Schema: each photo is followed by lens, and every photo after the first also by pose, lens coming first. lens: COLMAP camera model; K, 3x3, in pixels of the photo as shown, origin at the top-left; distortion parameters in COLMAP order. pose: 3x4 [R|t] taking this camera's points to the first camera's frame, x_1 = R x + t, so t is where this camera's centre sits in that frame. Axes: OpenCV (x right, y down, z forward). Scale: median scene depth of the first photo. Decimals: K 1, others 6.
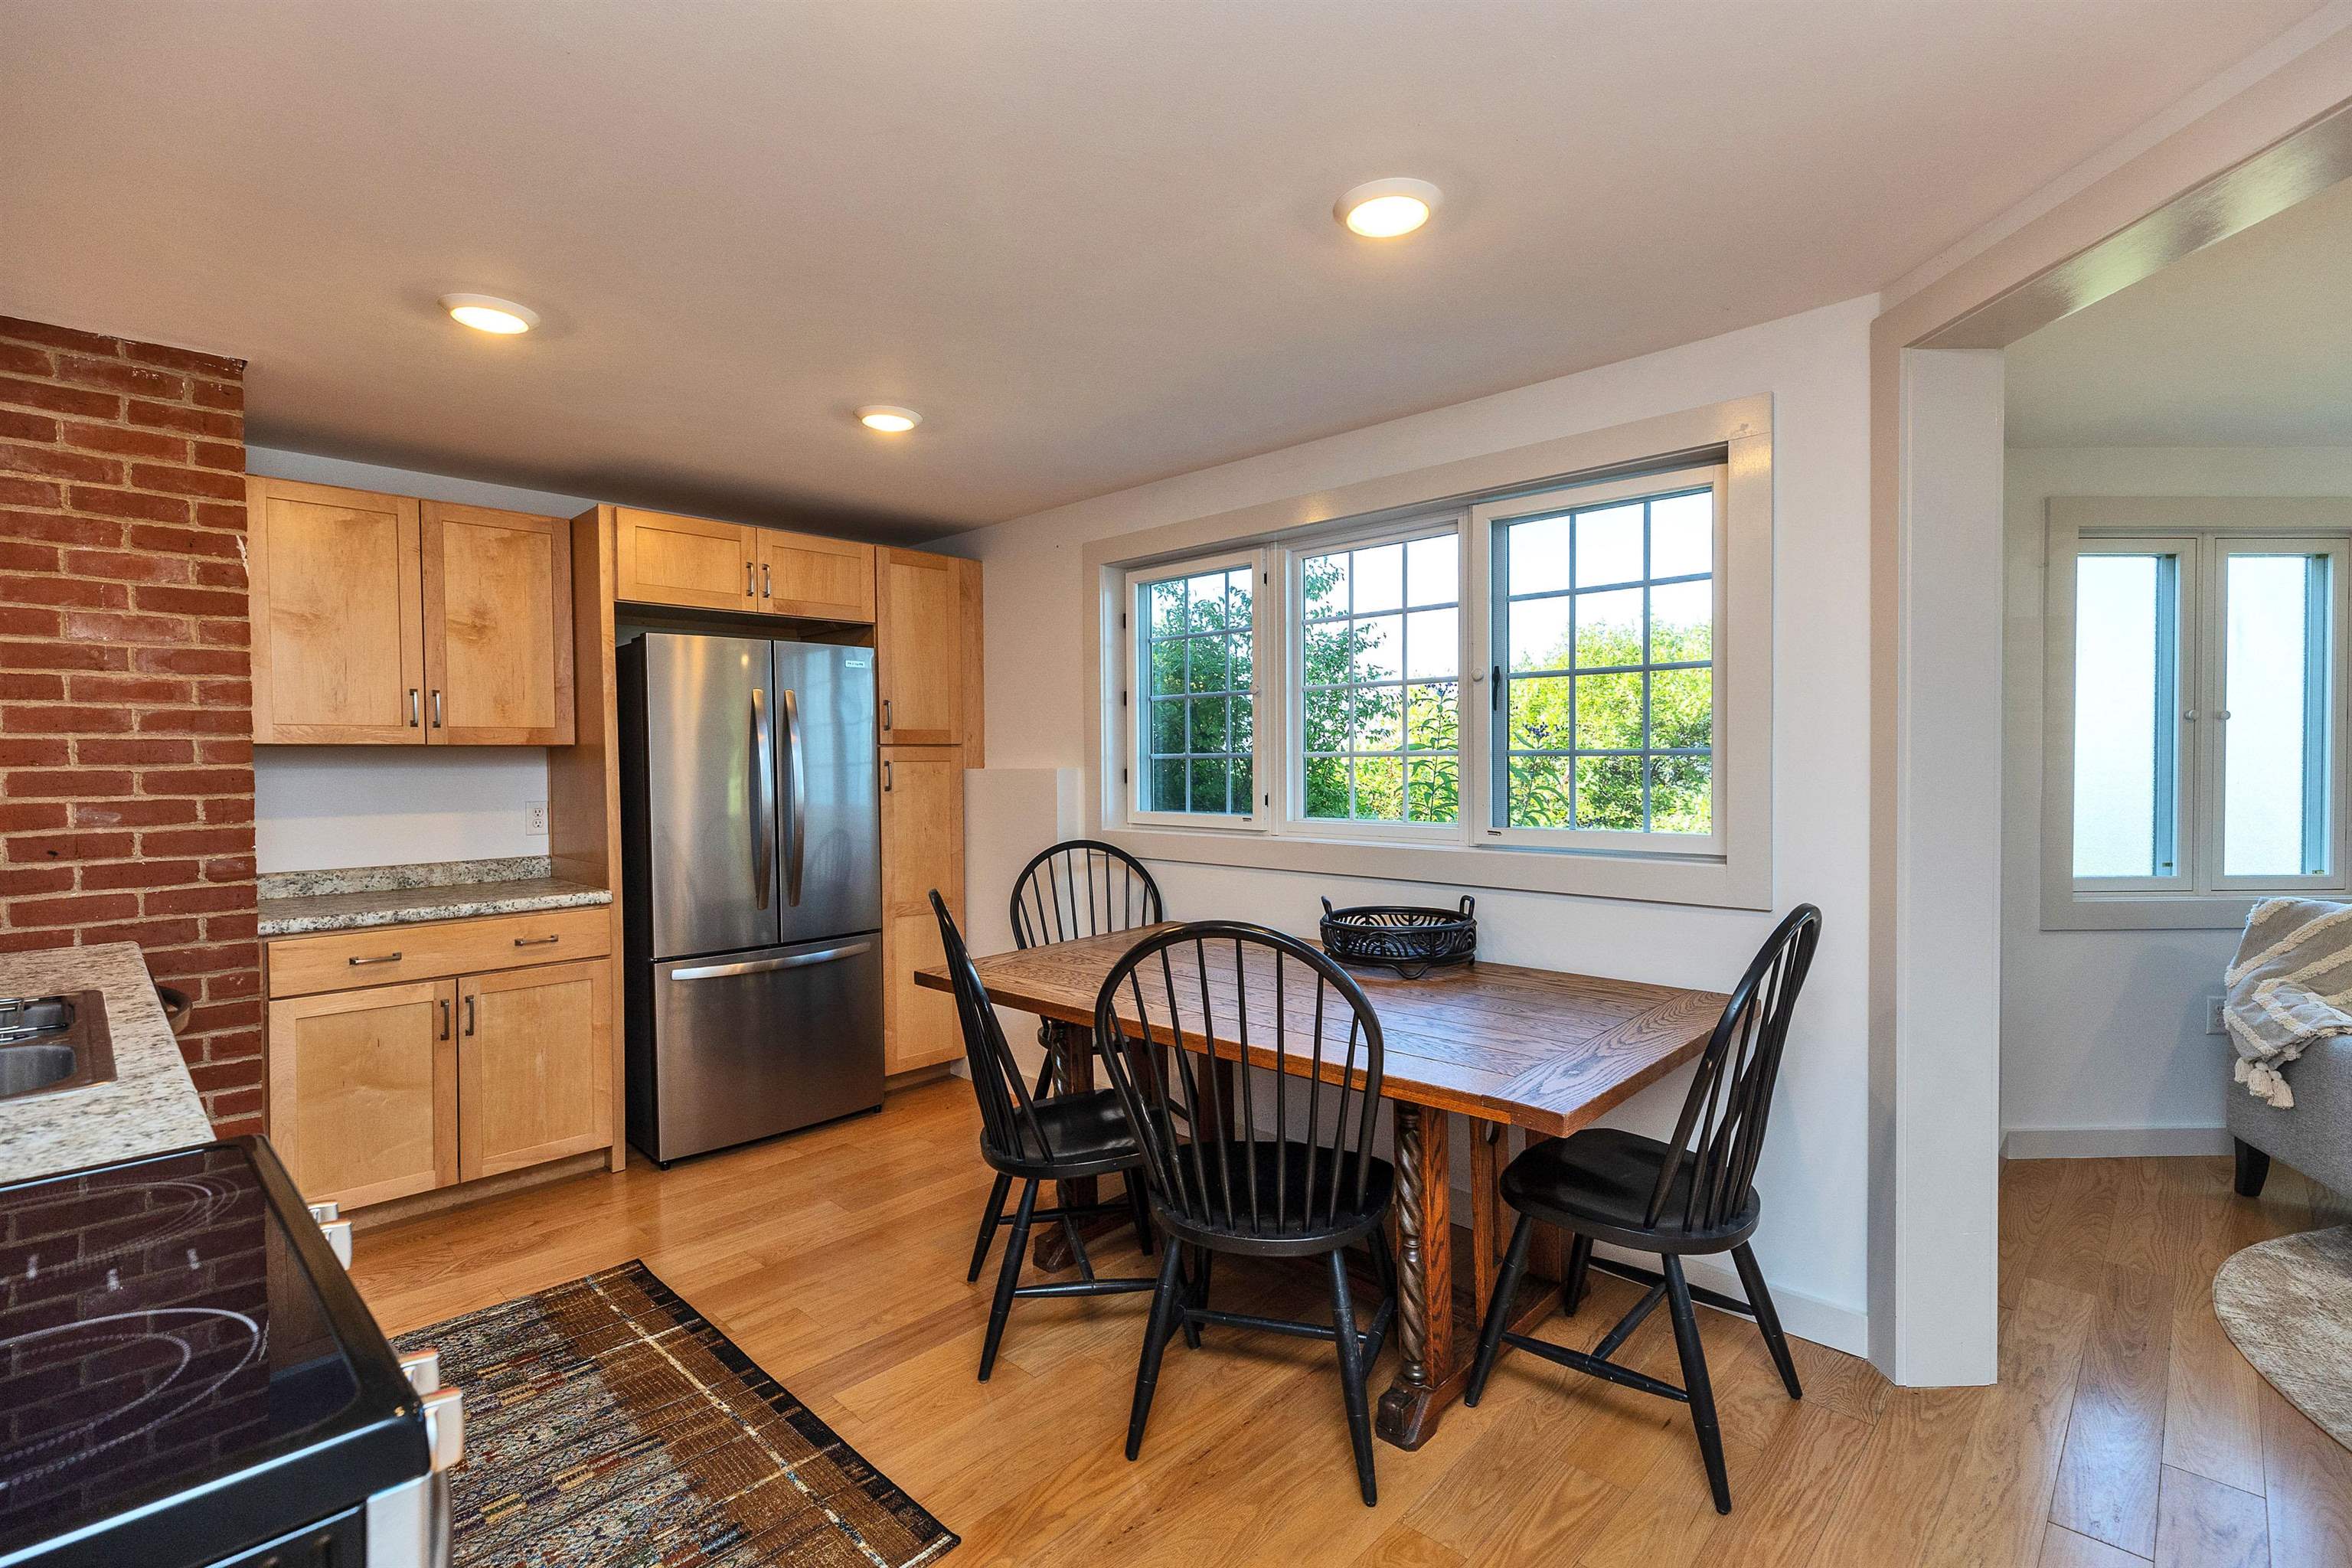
lens RADIAL K [[1053.3, 0, 1176.0], [0, 1053.3, 777.0], [0, 0, 1]] dist [0.001350, 0.000440]
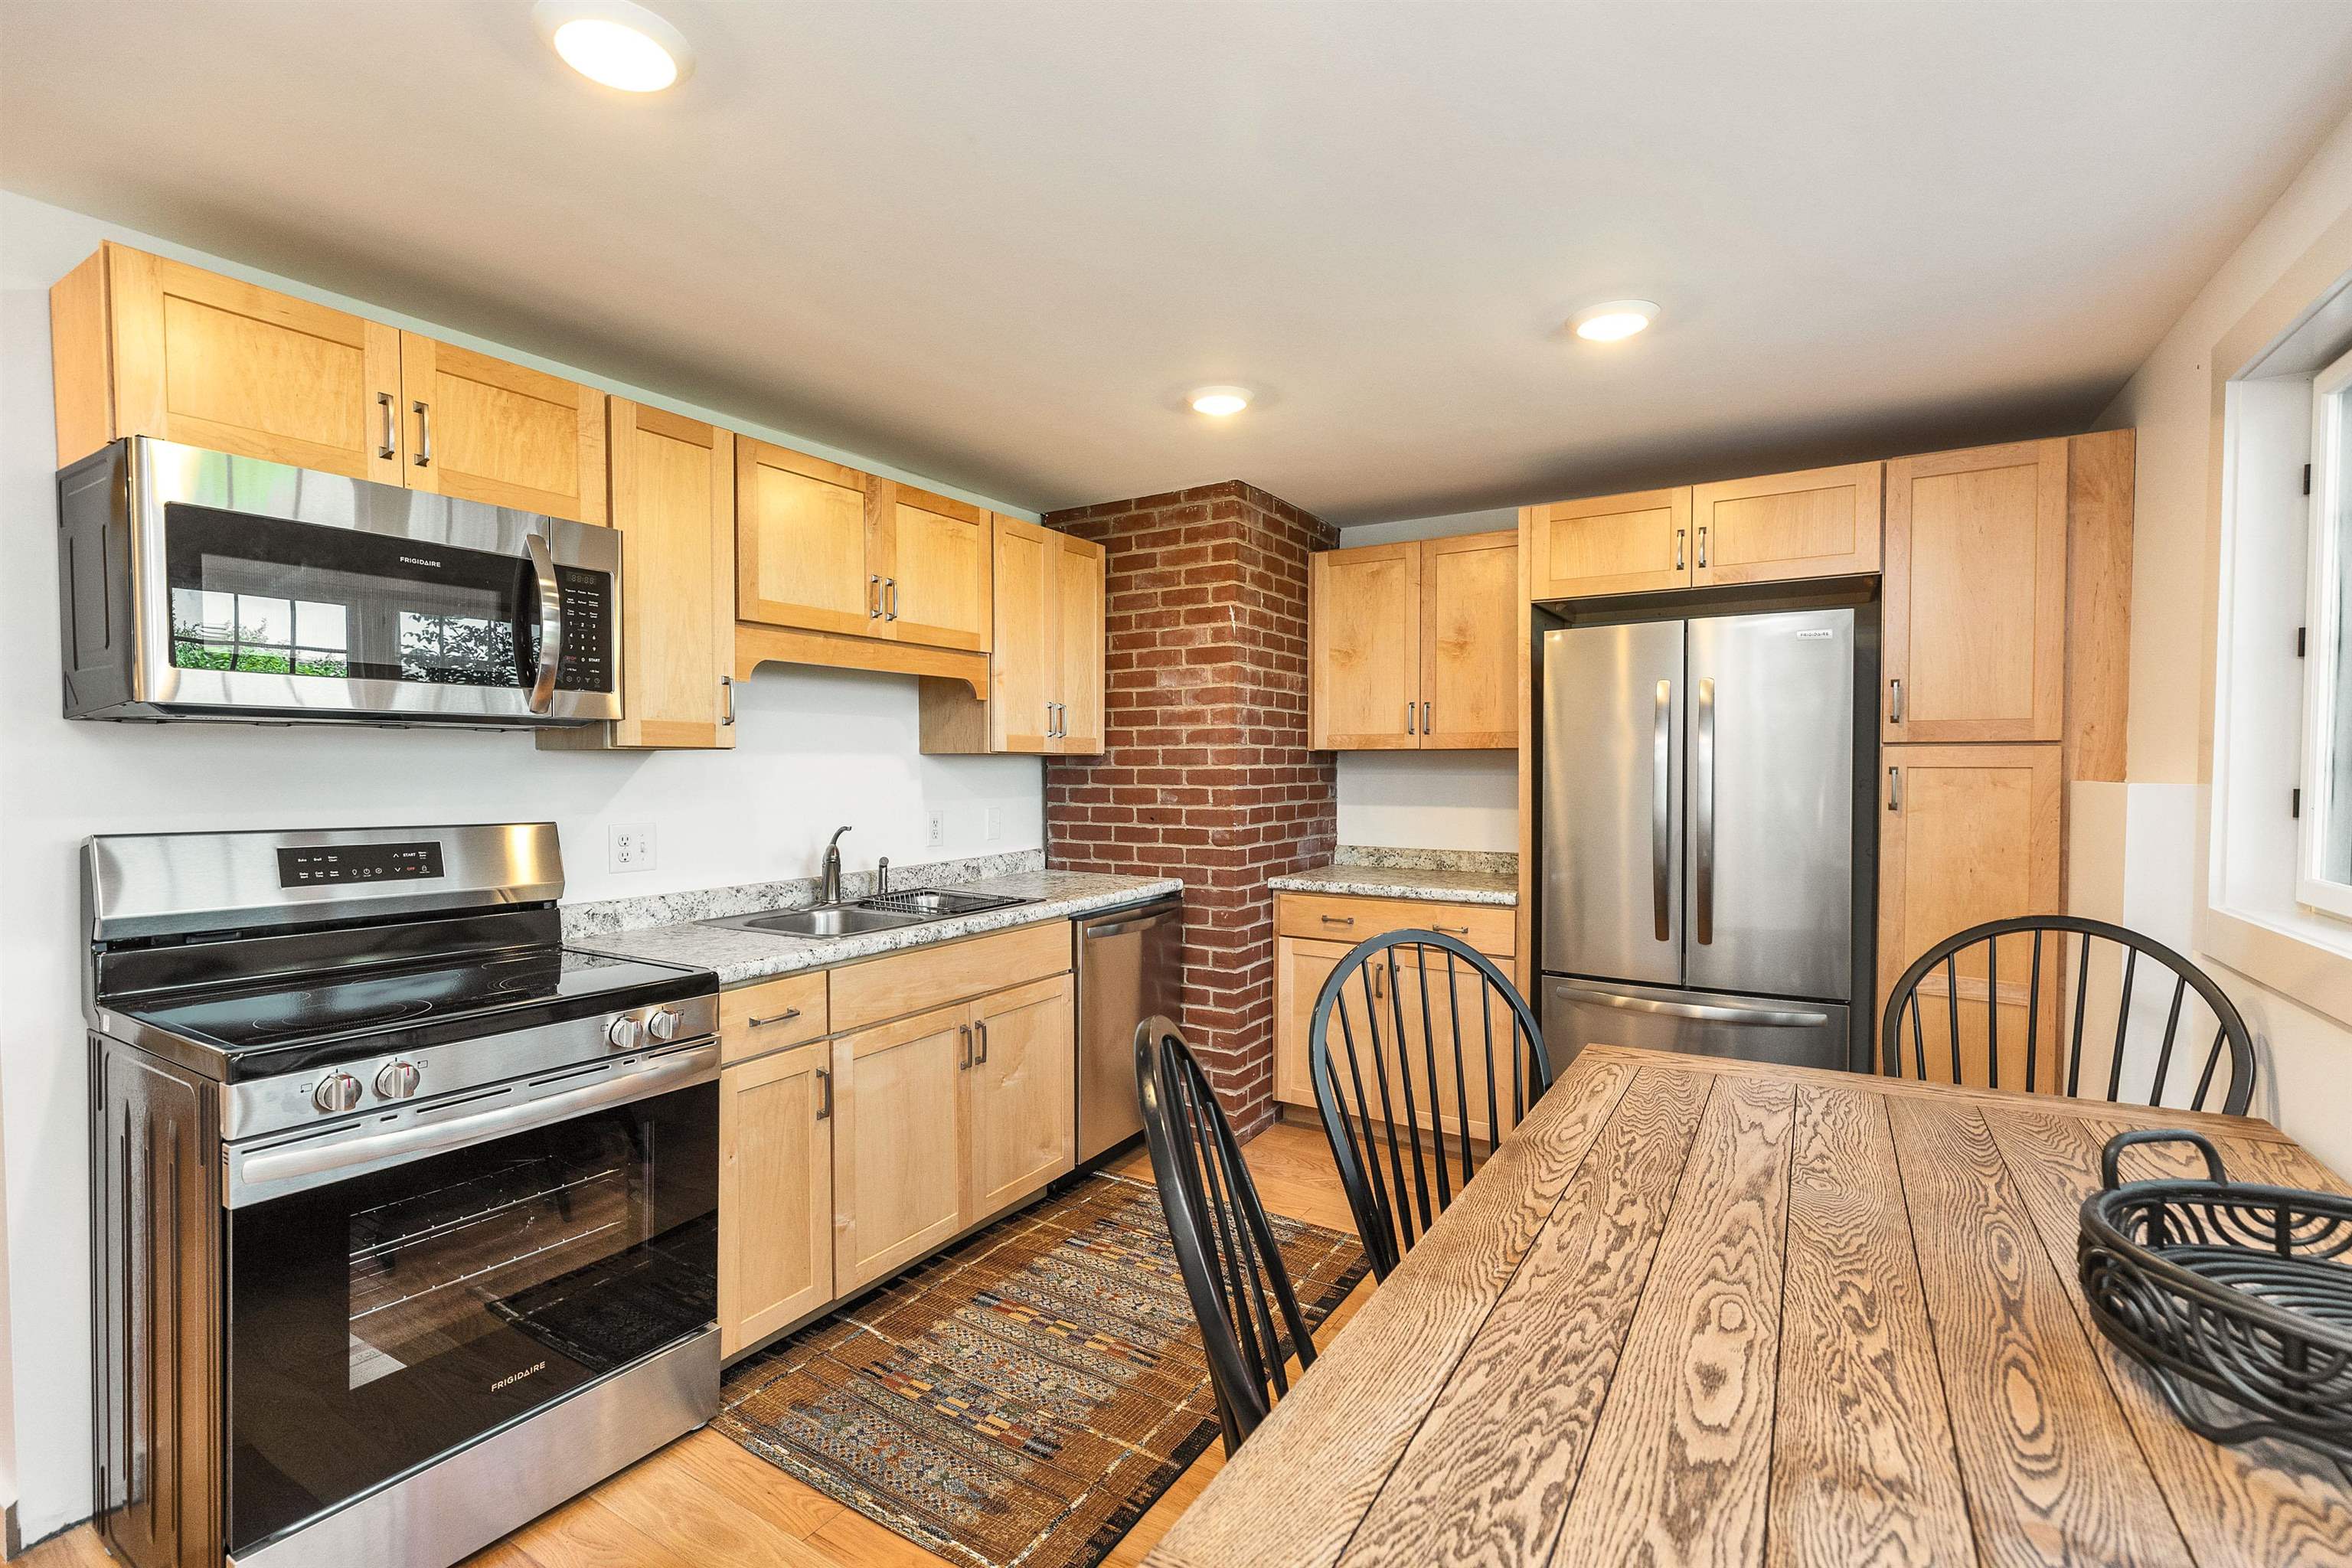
lens RADIAL K [[1053.3, 0, 1176.8], [0, 1053.3, 783.7], [0, 0, 1]] dist [0.001350, 0.000440]
pose [[0.218064, 0.028165, -0.975528, 0.499927], [-0.016621, 0.999546, 0.025143, -0.022323], [0.975793, 0.010732, 0.218433, 0.629094]]
